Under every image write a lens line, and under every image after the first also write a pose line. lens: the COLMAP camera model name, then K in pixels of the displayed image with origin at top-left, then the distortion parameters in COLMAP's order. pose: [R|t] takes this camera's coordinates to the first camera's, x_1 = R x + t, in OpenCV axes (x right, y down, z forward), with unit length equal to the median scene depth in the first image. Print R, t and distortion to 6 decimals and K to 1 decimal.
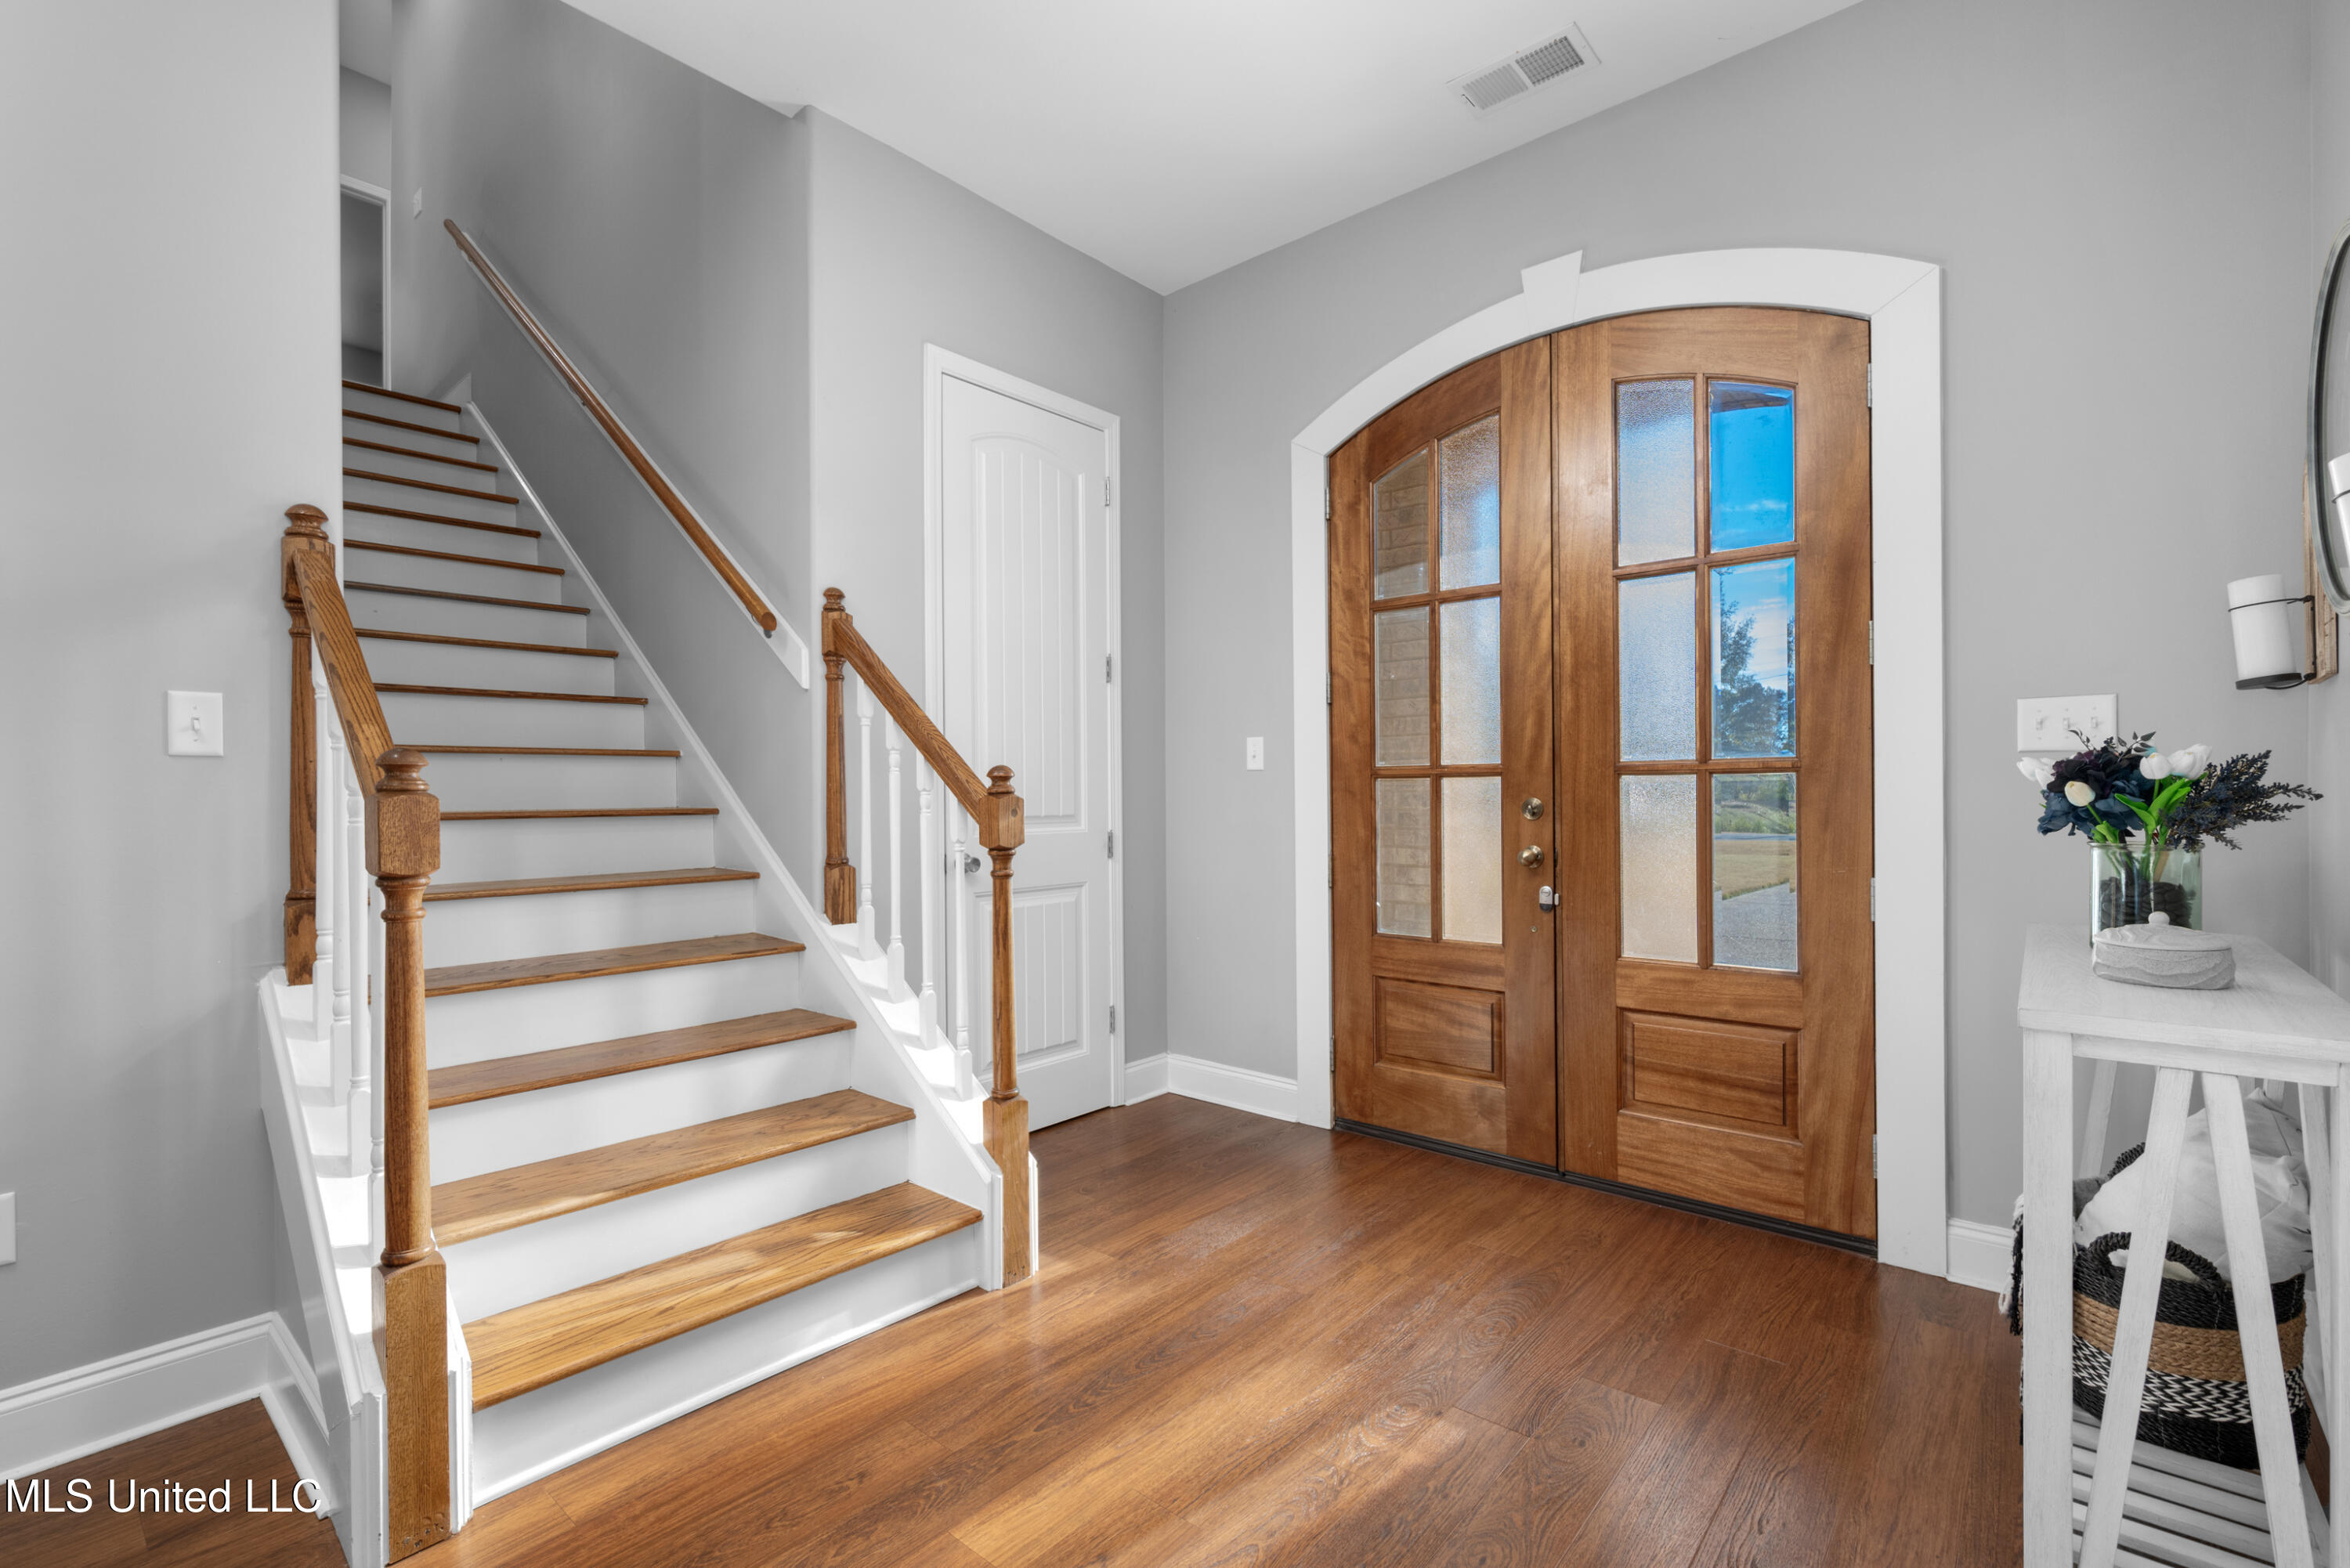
lens RADIAL K [[1043.6, 0, 1188.5], [0, 1043.6, 790.9], [0, 0, 1]] dist [-0.000491, -0.000375]
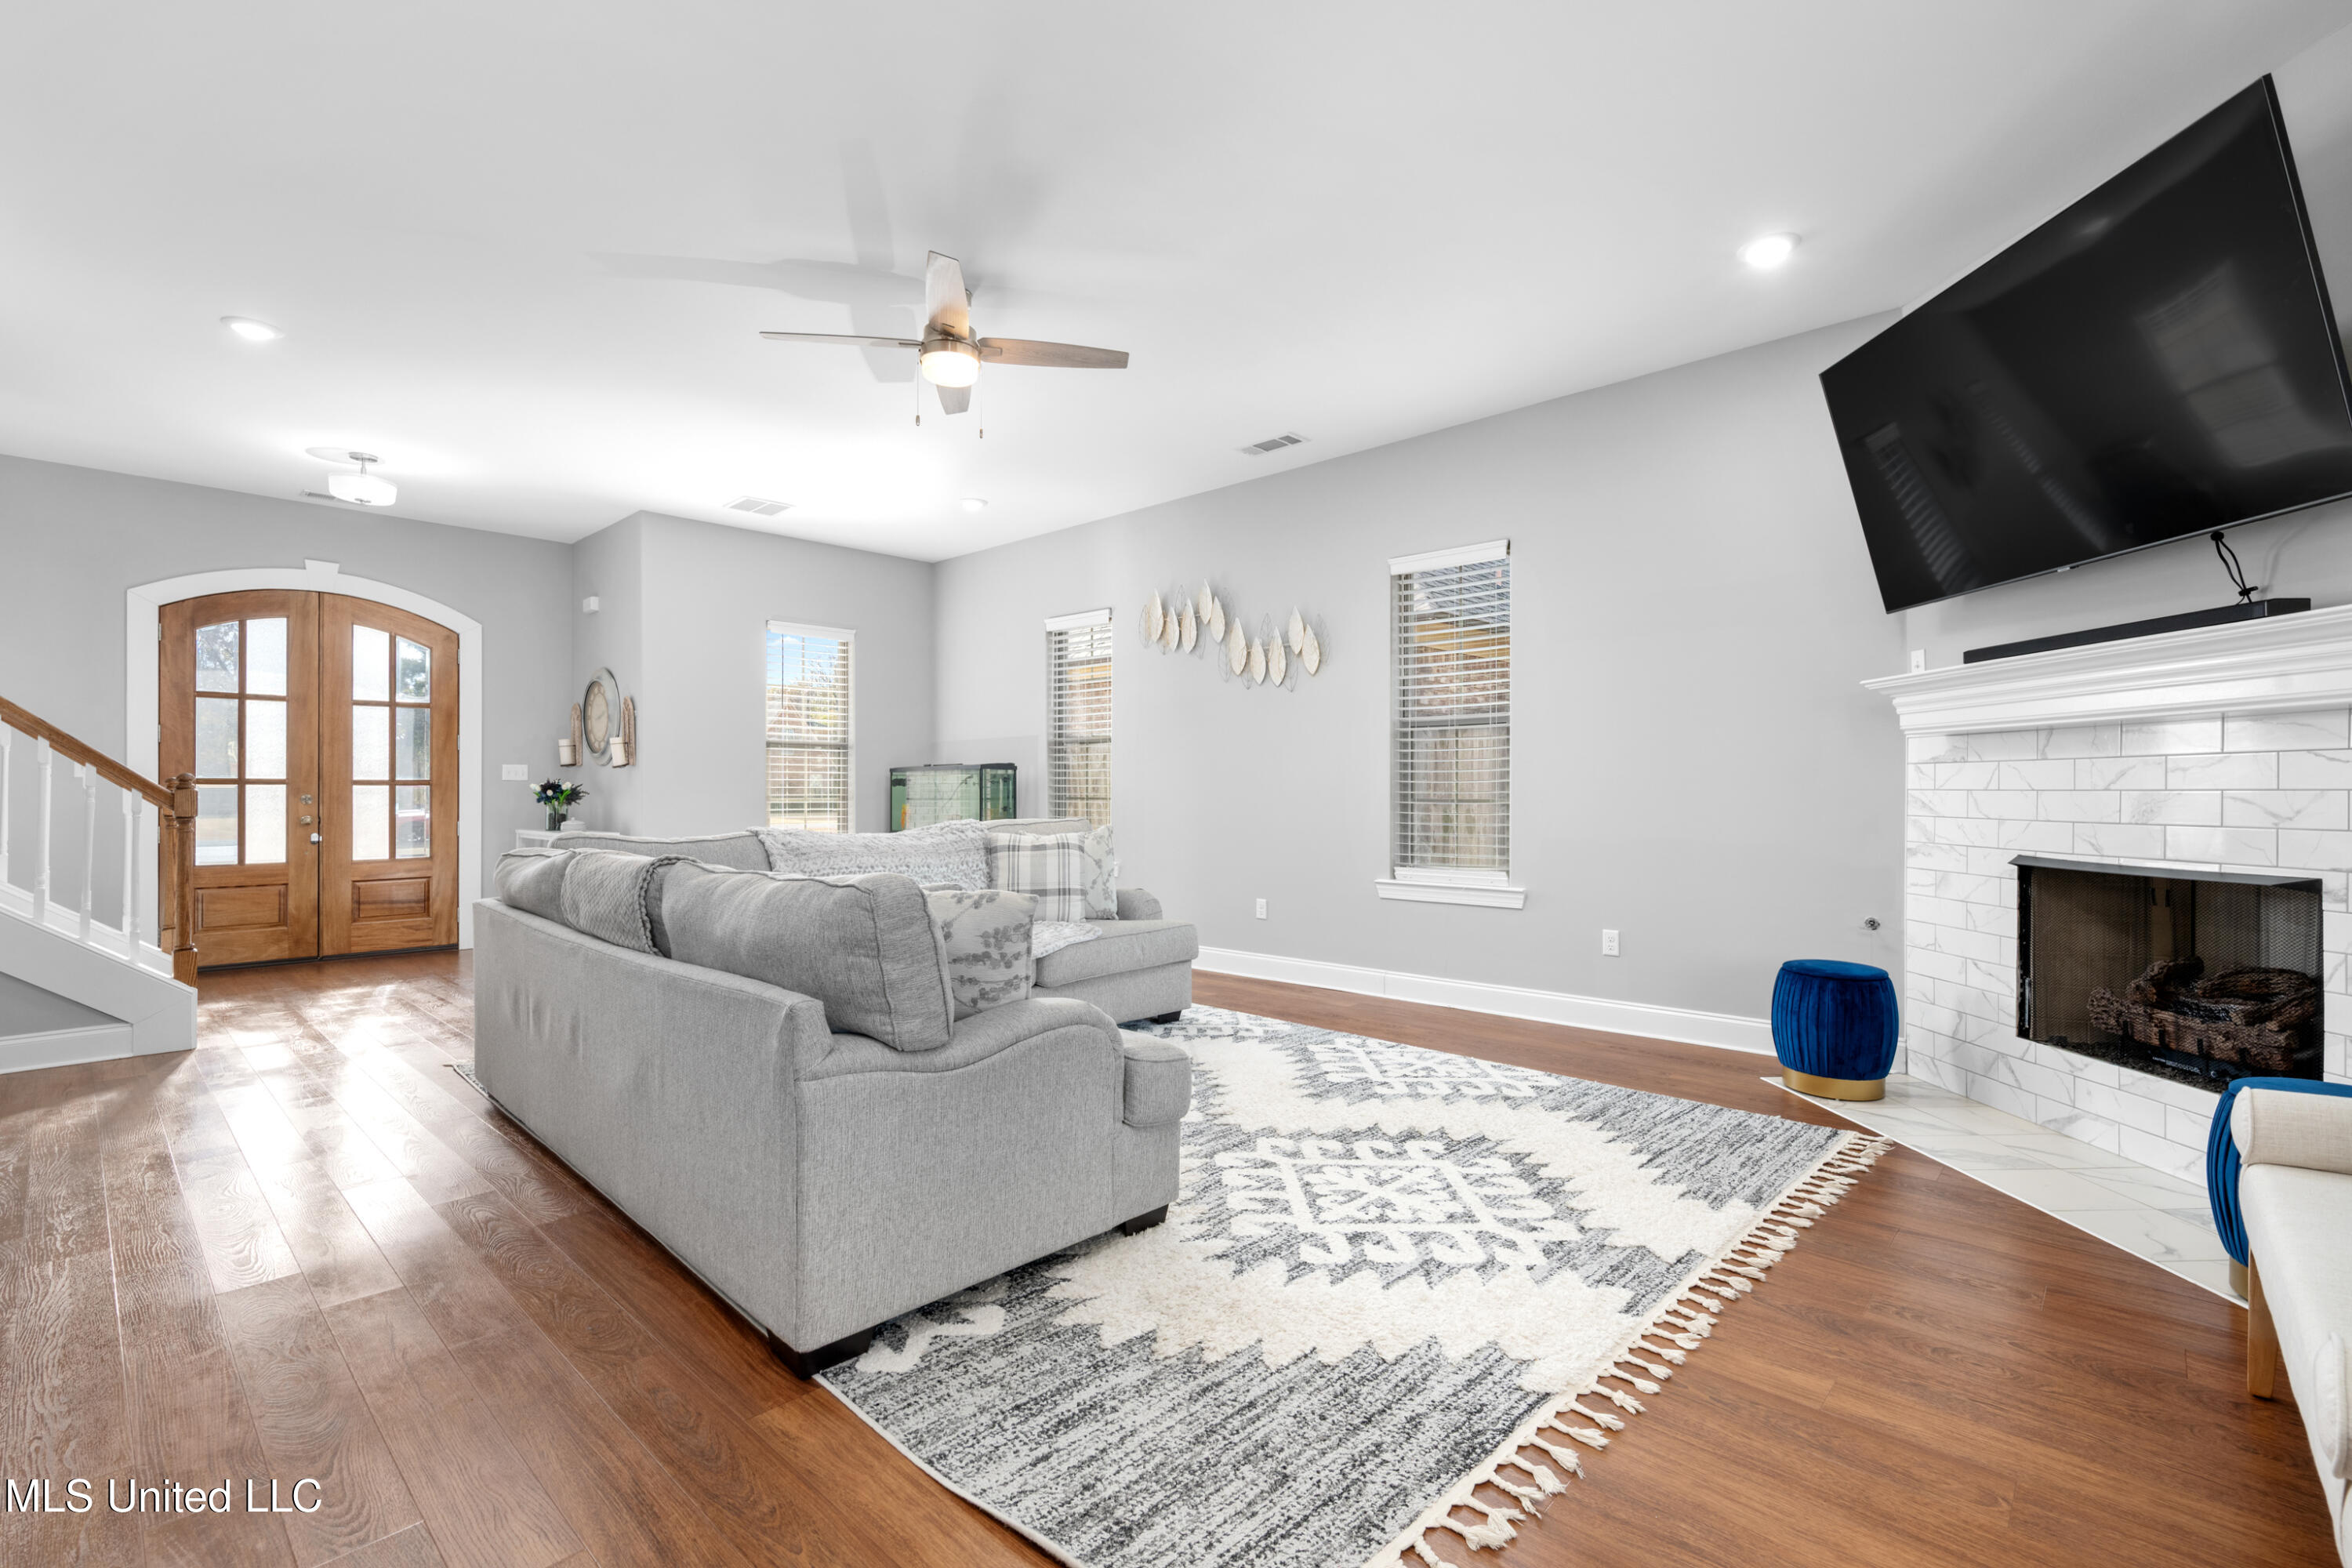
lens RADIAL K [[1044.6, 0, 1189.1], [0, 1044.6, 787.2], [0, 0, 1]] dist [-0.000491, -0.000375]
pose [[0.043076, 0.015087, 0.998958, -1.906153], [-0.000598, 0.999886, -0.015075, 0.024367], [-0.999072, 0.000052, 0.043080, -1.035856]]
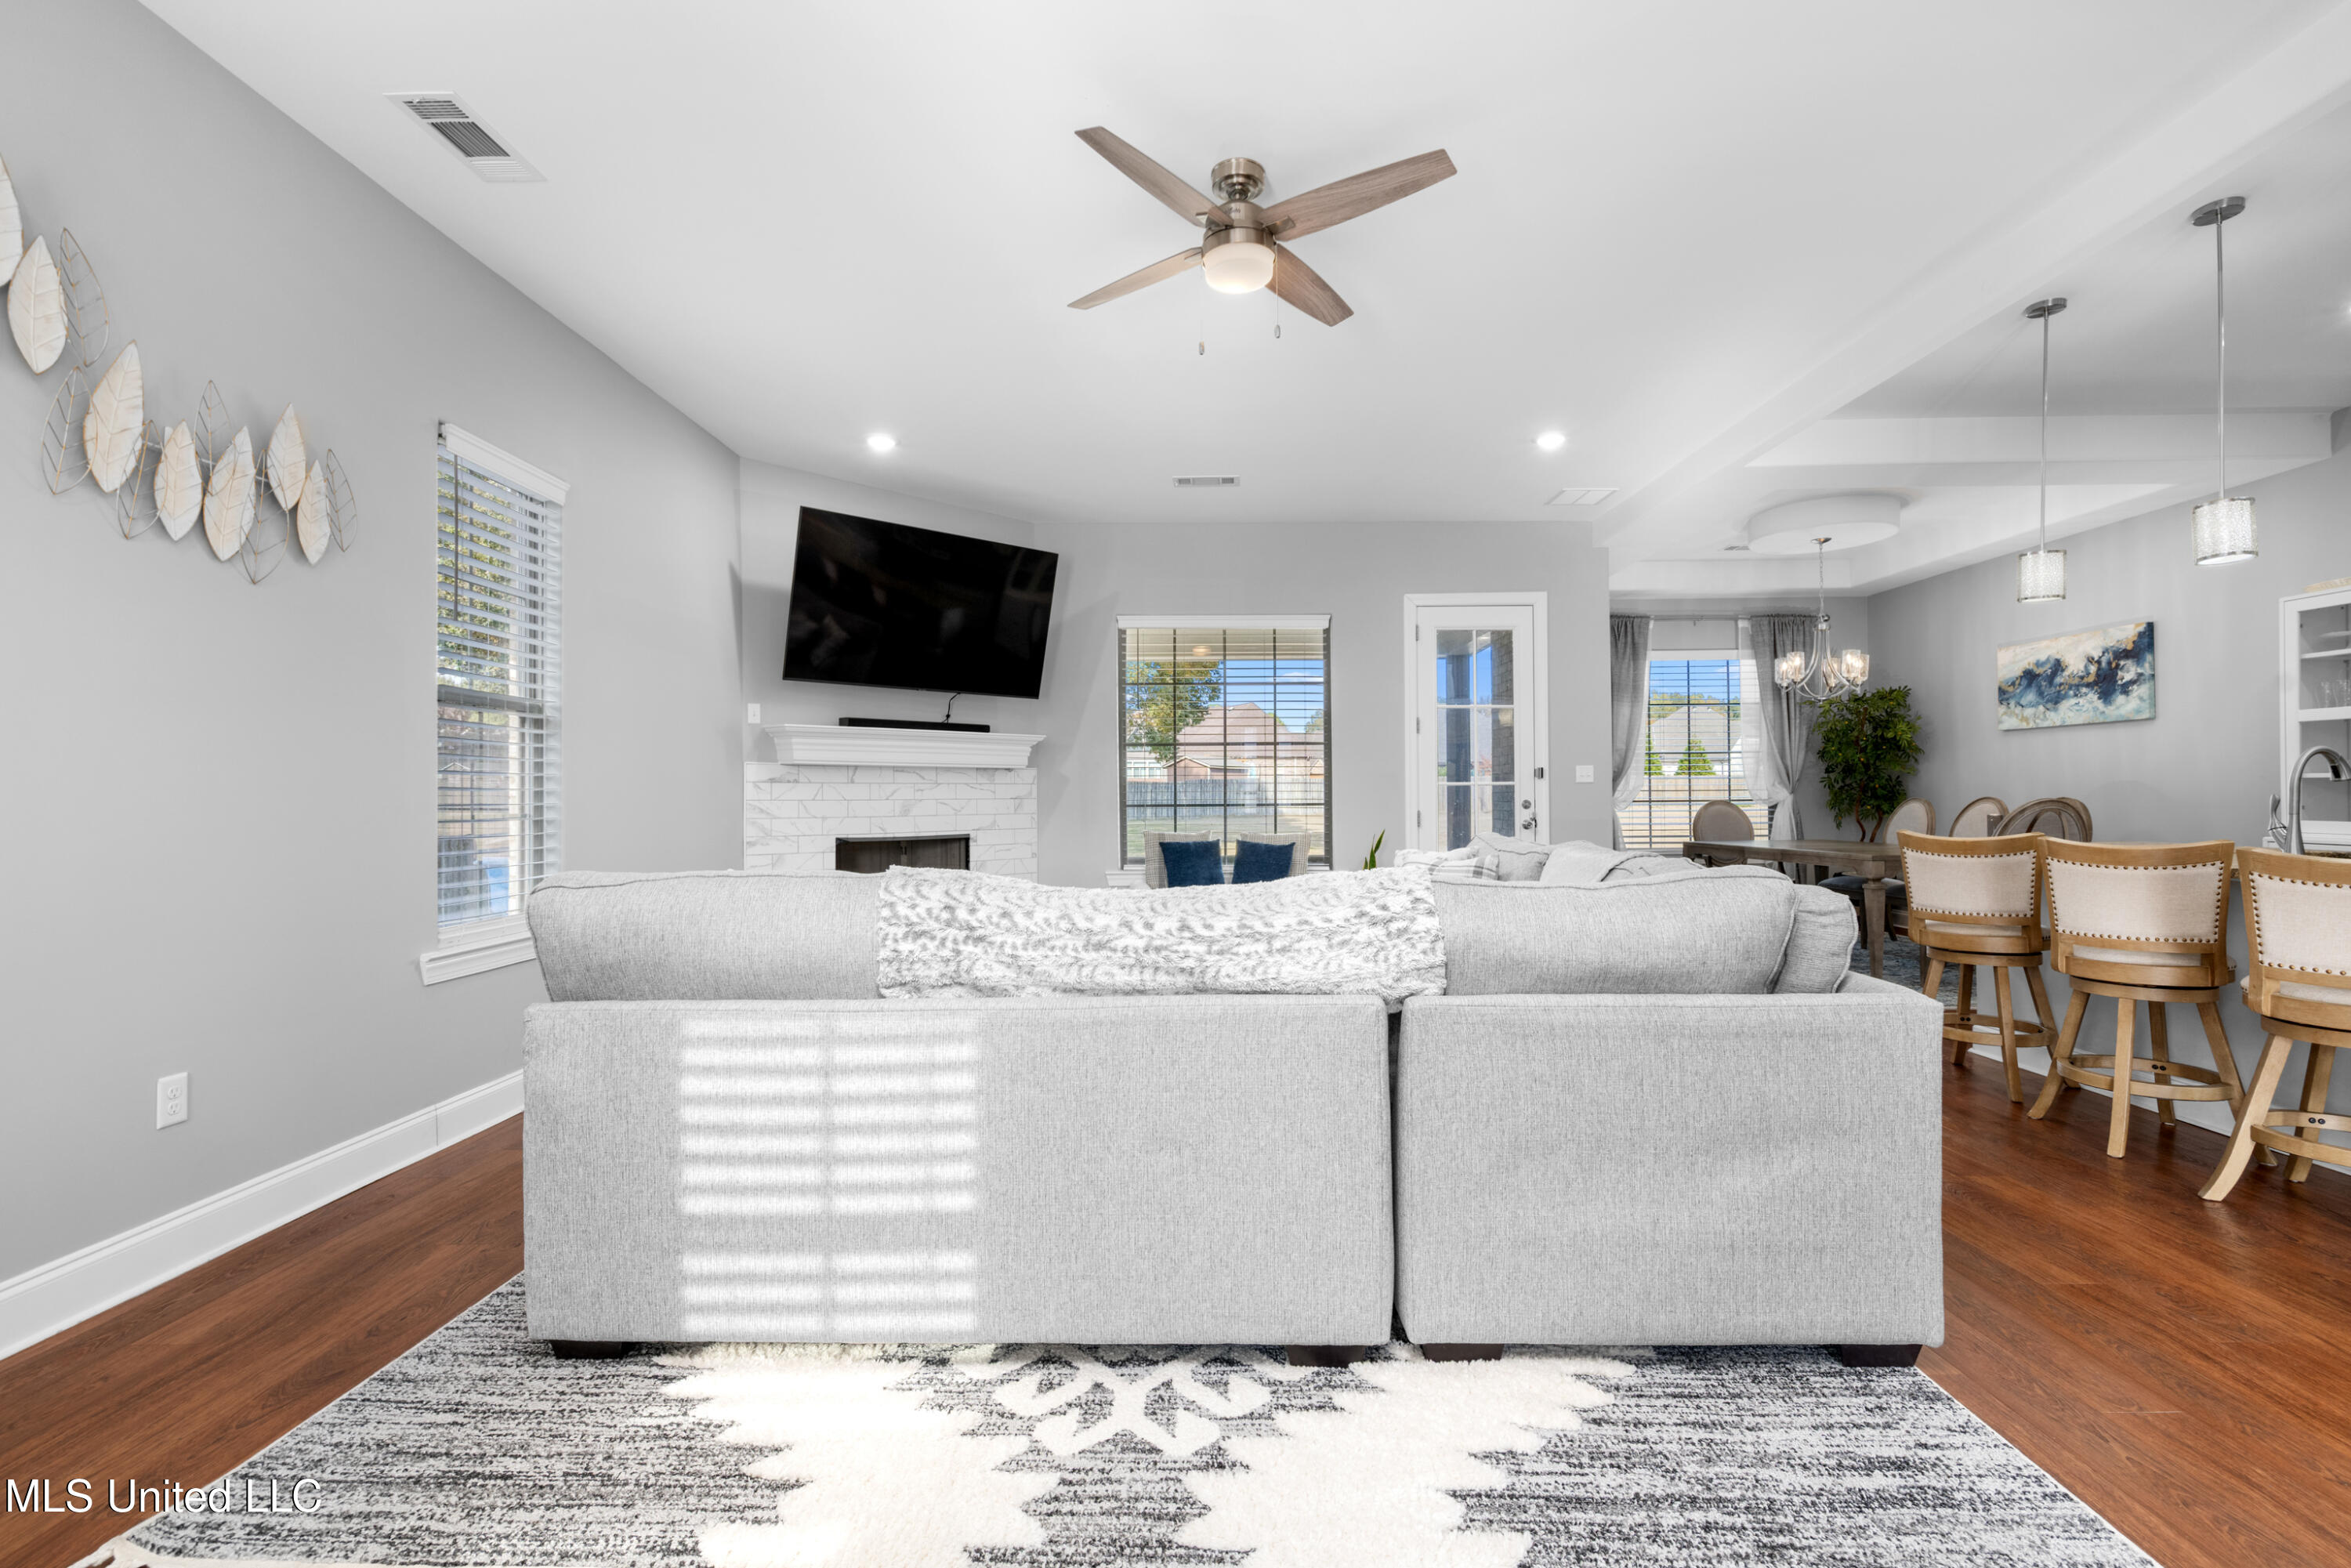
lens RADIAL K [[1044.1, 0, 1191.2], [0, 1044.1, 788.2], [0, 0, 1]] dist [-0.000491, -0.000375]
pose [[-0.759556, 0.010148, -0.650363, 0.167860], [0.015236, 0.999882, -0.002192, 0.000201], [0.650264, -0.011573, -0.759620, 0.111308]]
